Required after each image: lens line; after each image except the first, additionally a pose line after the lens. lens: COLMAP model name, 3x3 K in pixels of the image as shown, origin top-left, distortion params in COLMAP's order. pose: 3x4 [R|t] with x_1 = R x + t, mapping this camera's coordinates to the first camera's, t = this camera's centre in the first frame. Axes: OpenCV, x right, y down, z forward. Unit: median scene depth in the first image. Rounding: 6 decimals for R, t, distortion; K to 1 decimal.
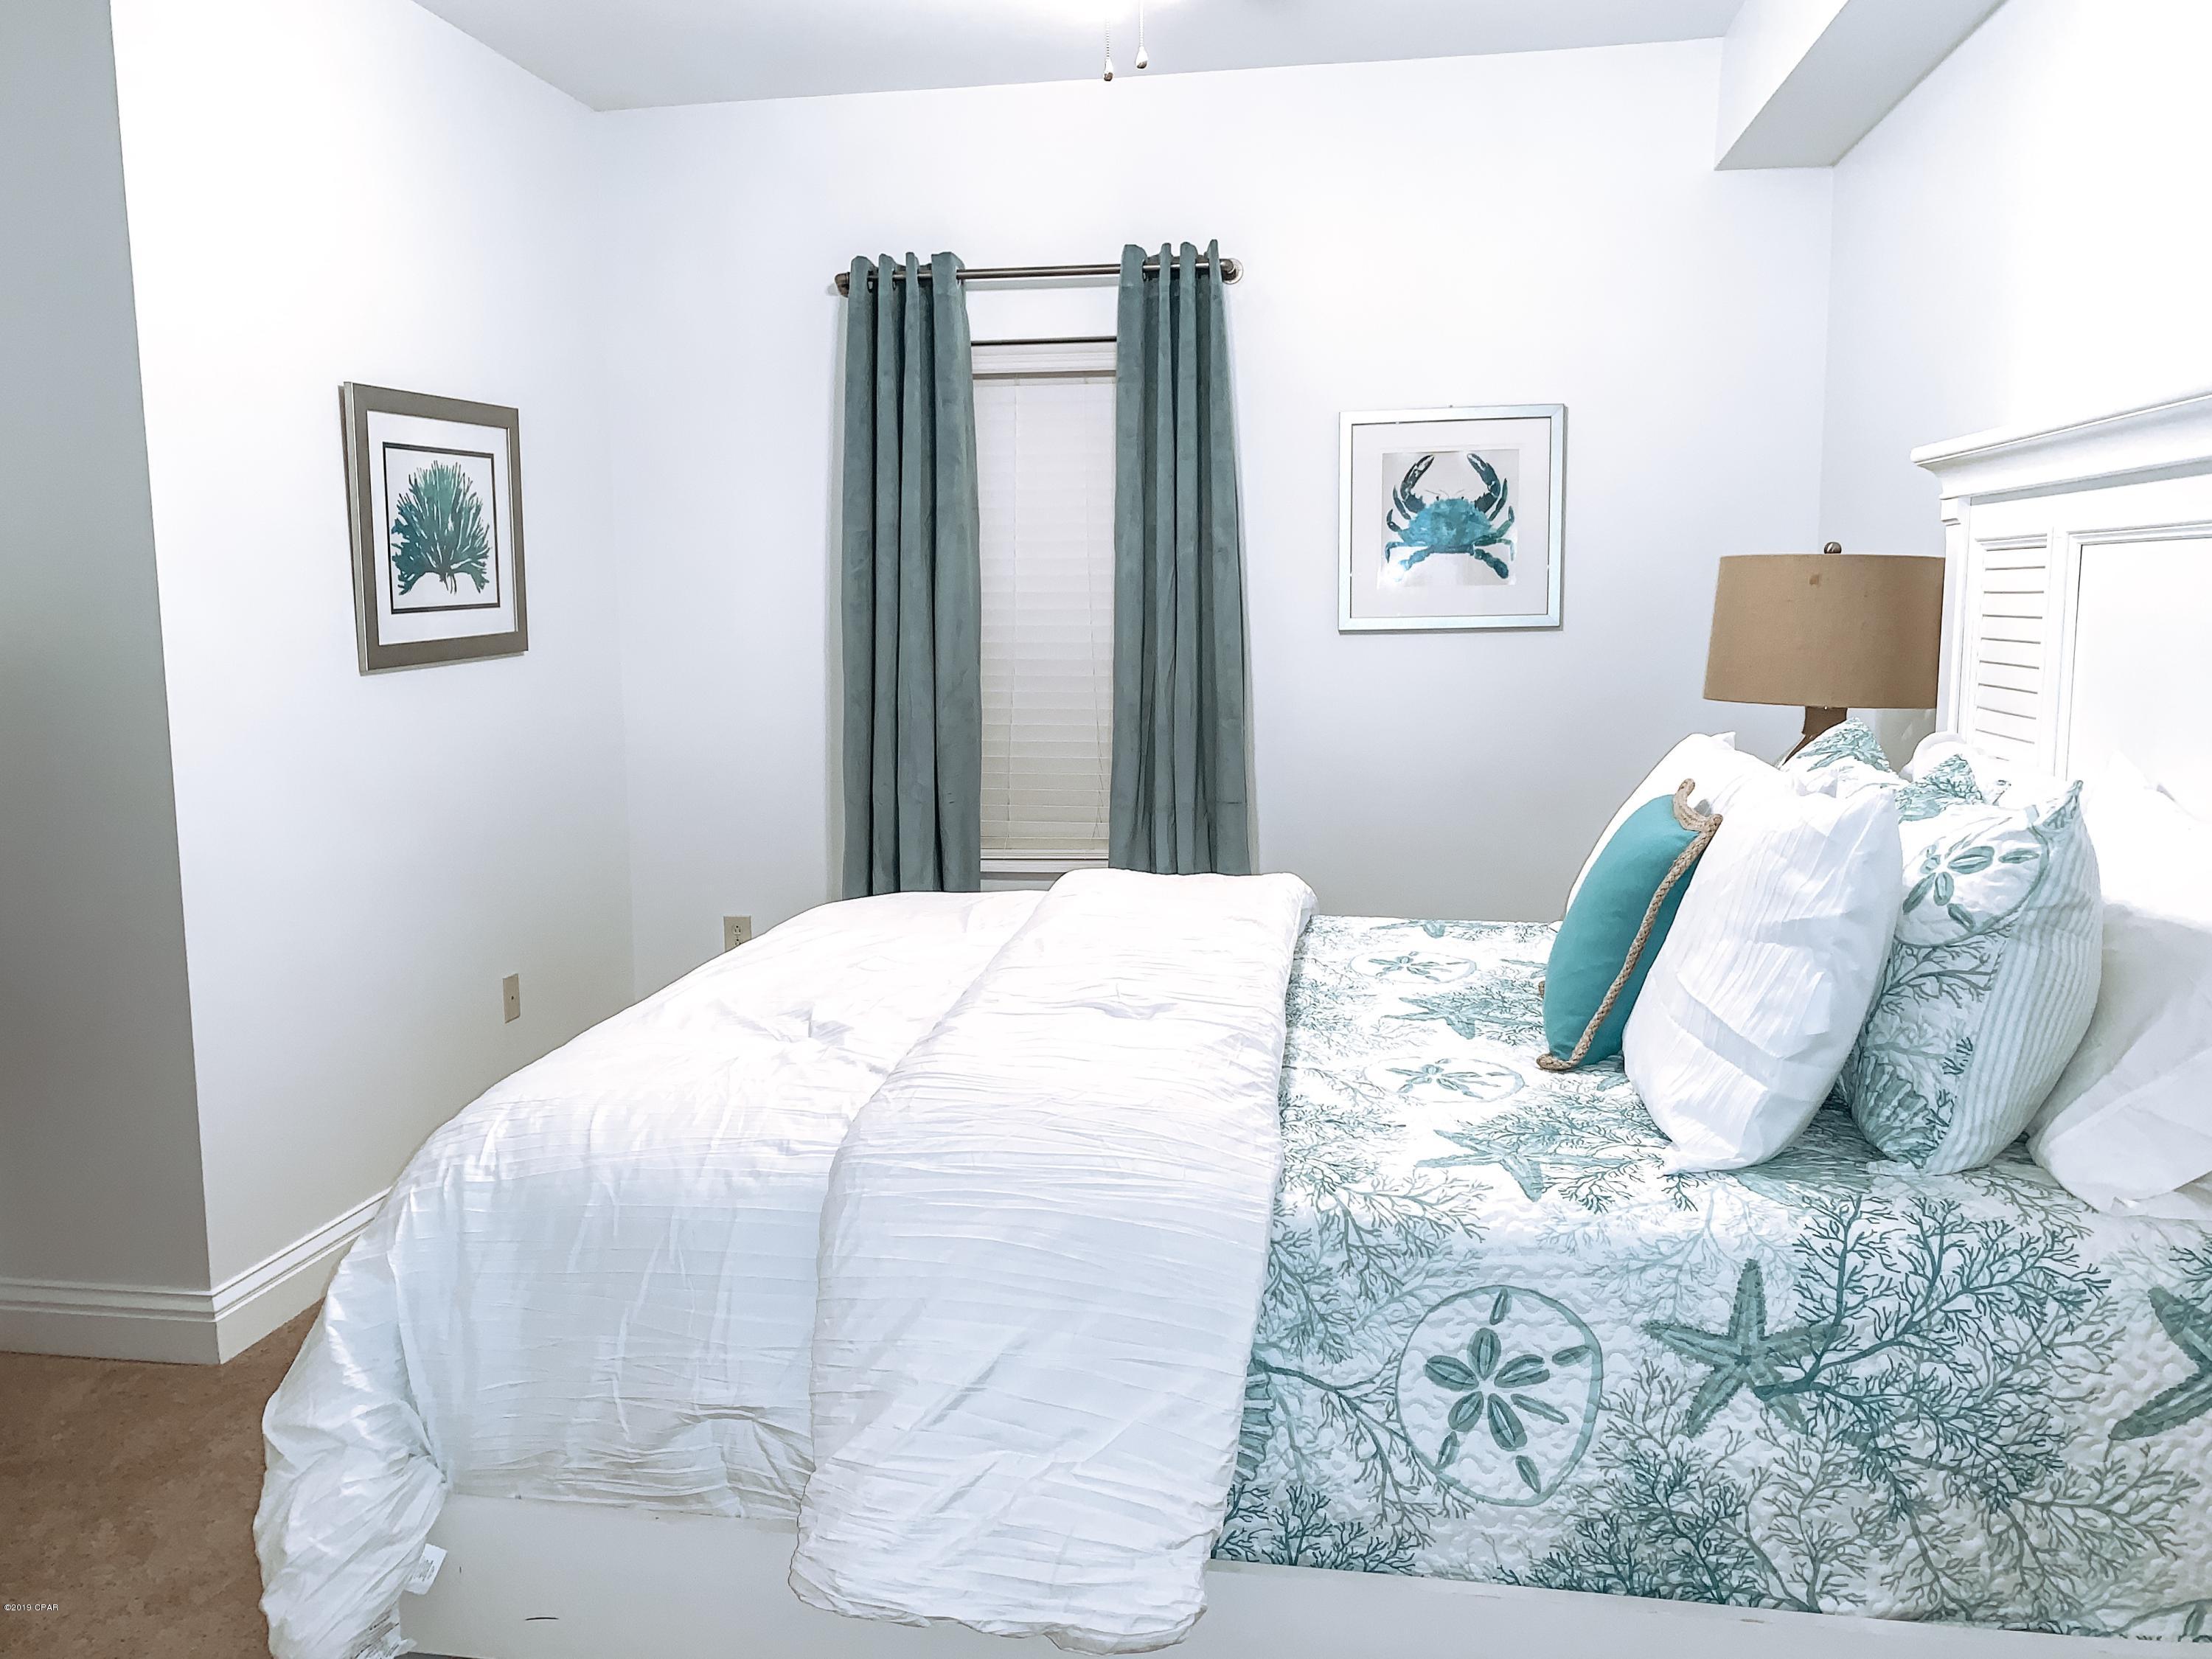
lens RADIAL K [[1662.4, 0, 1091.0], [0, 1662.4, 824.1], [0, 0, 1]] dist [0.004740, -0.006307]
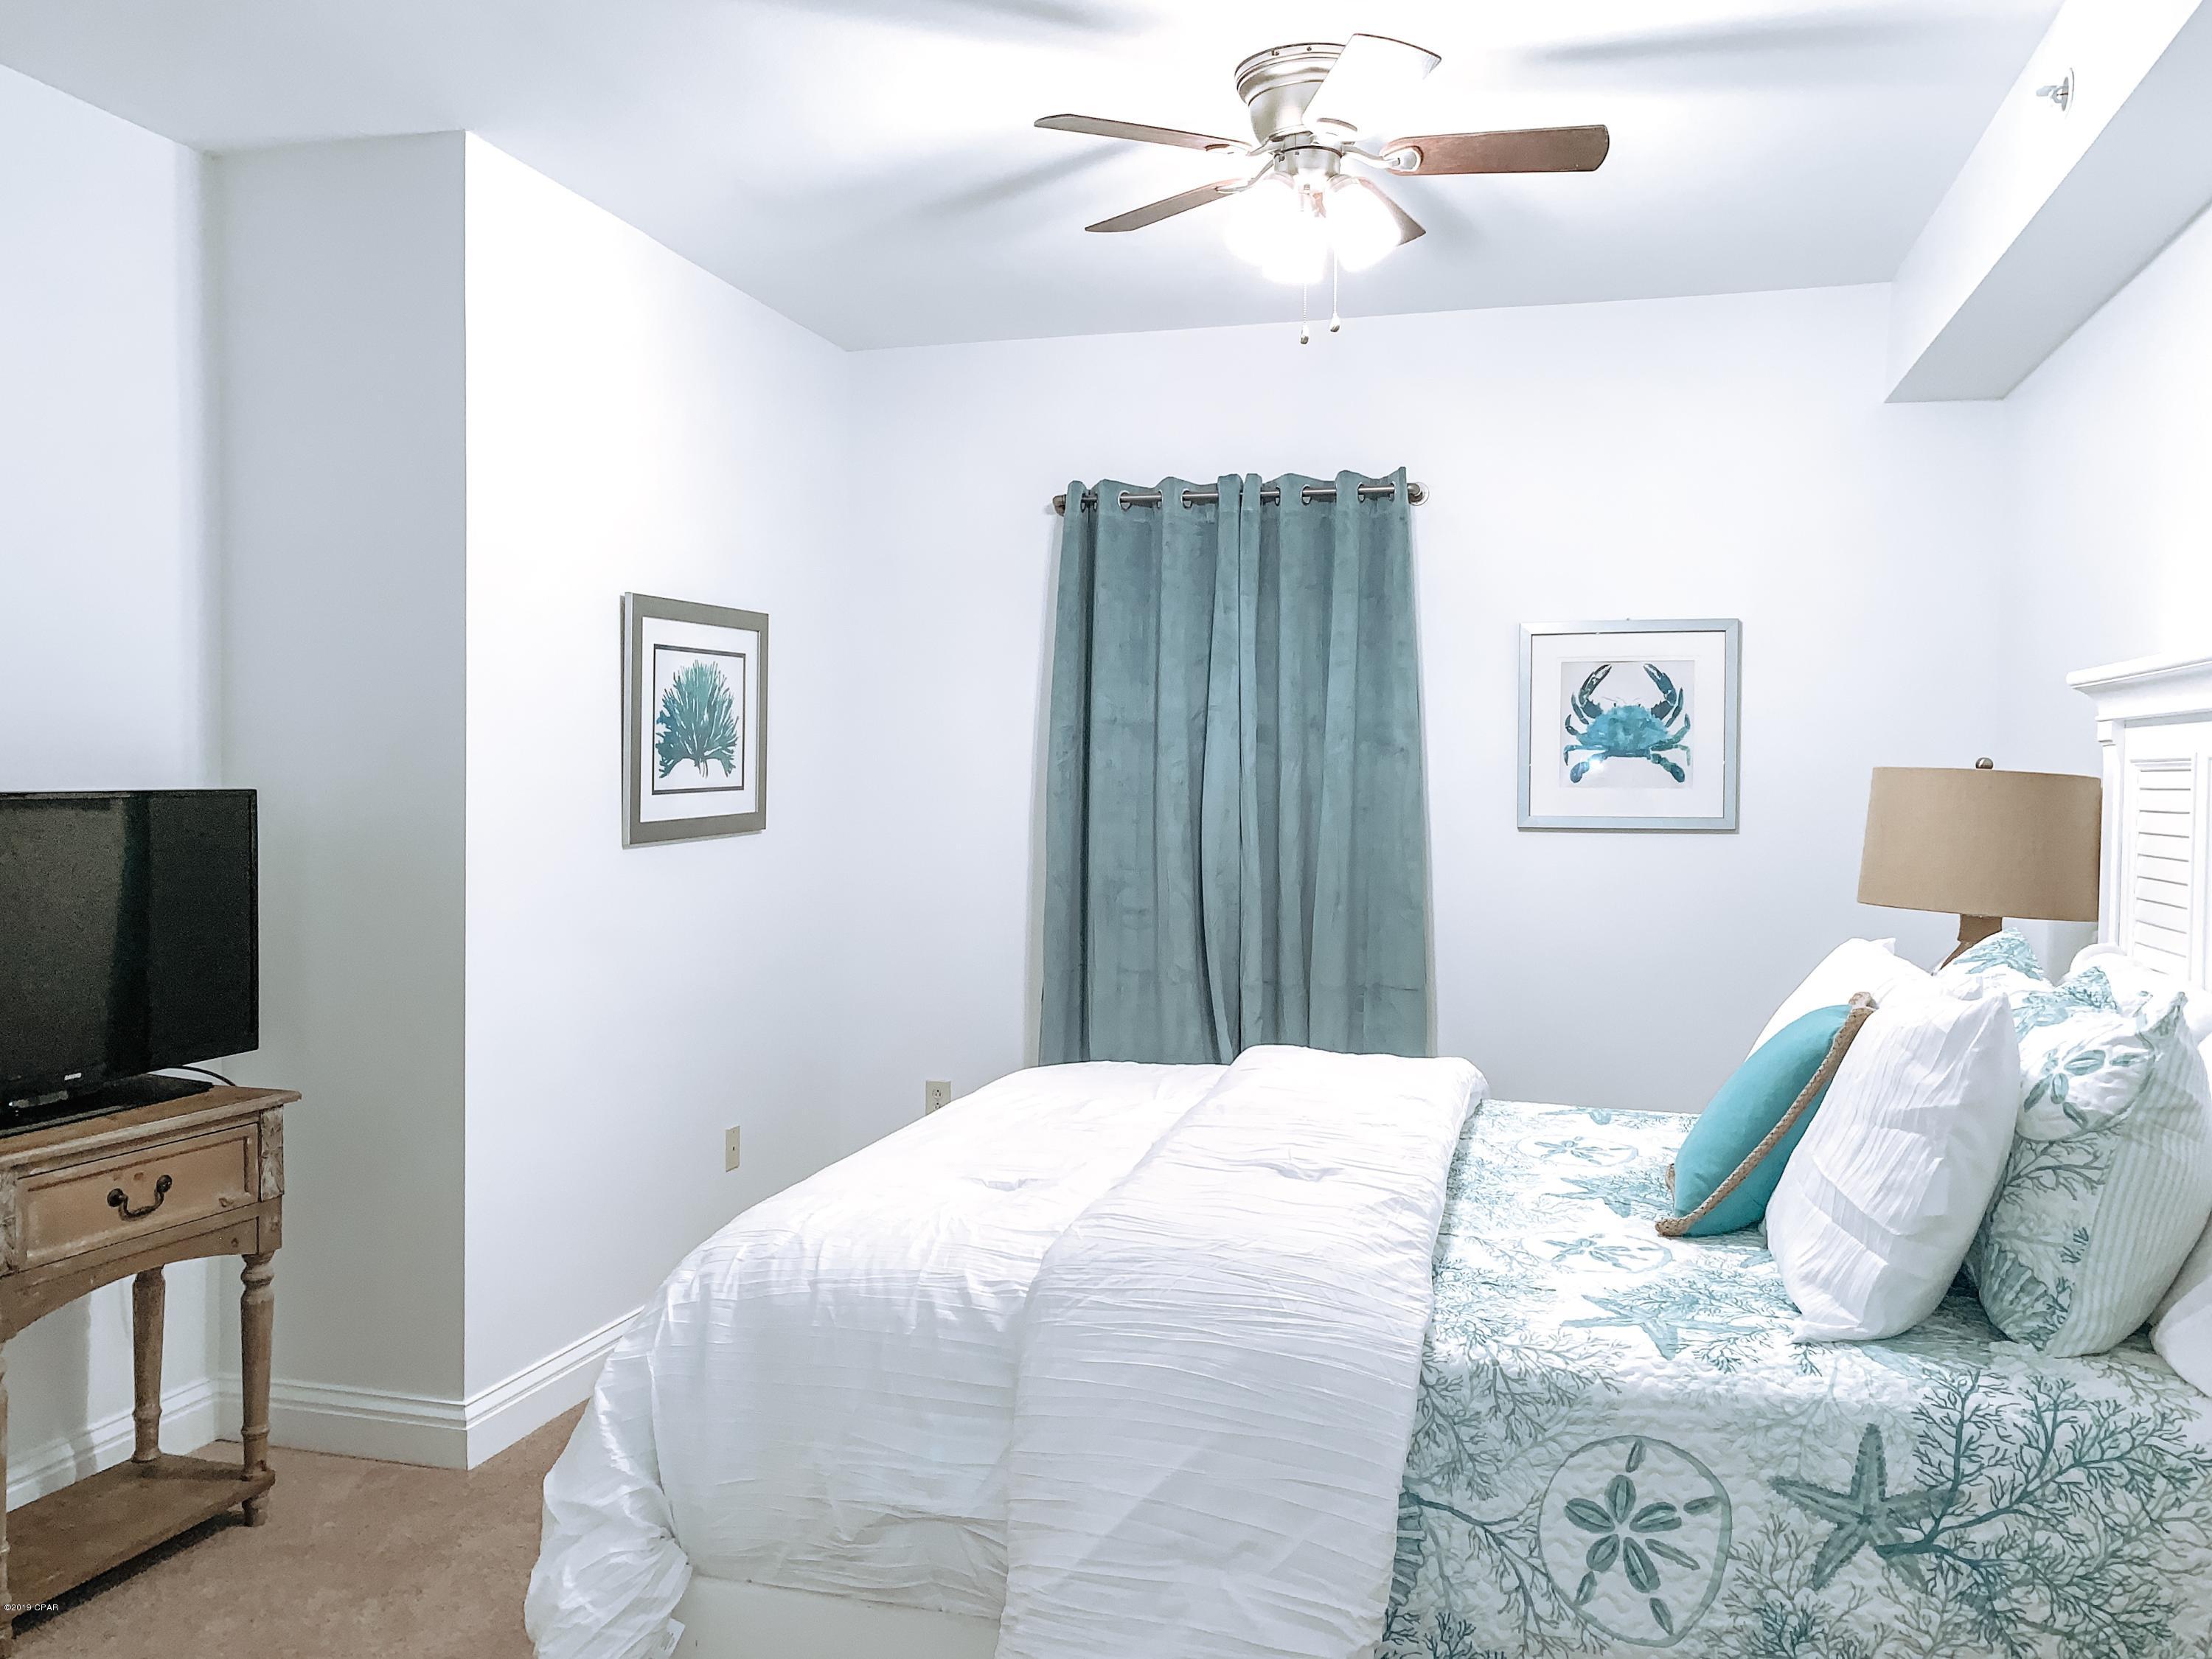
lens RADIAL K [[1662.4, 0, 1091.0], [0, 1662.4, 824.1], [0, 0, 1]] dist [0.004740, -0.006307]
pose [[0.993228, 0.023462, -0.113786, 0.004397], [-0.035731, 0.993615, -0.107016, 0.006542], [0.110549, 0.110357, 0.987725, -0.165734]]
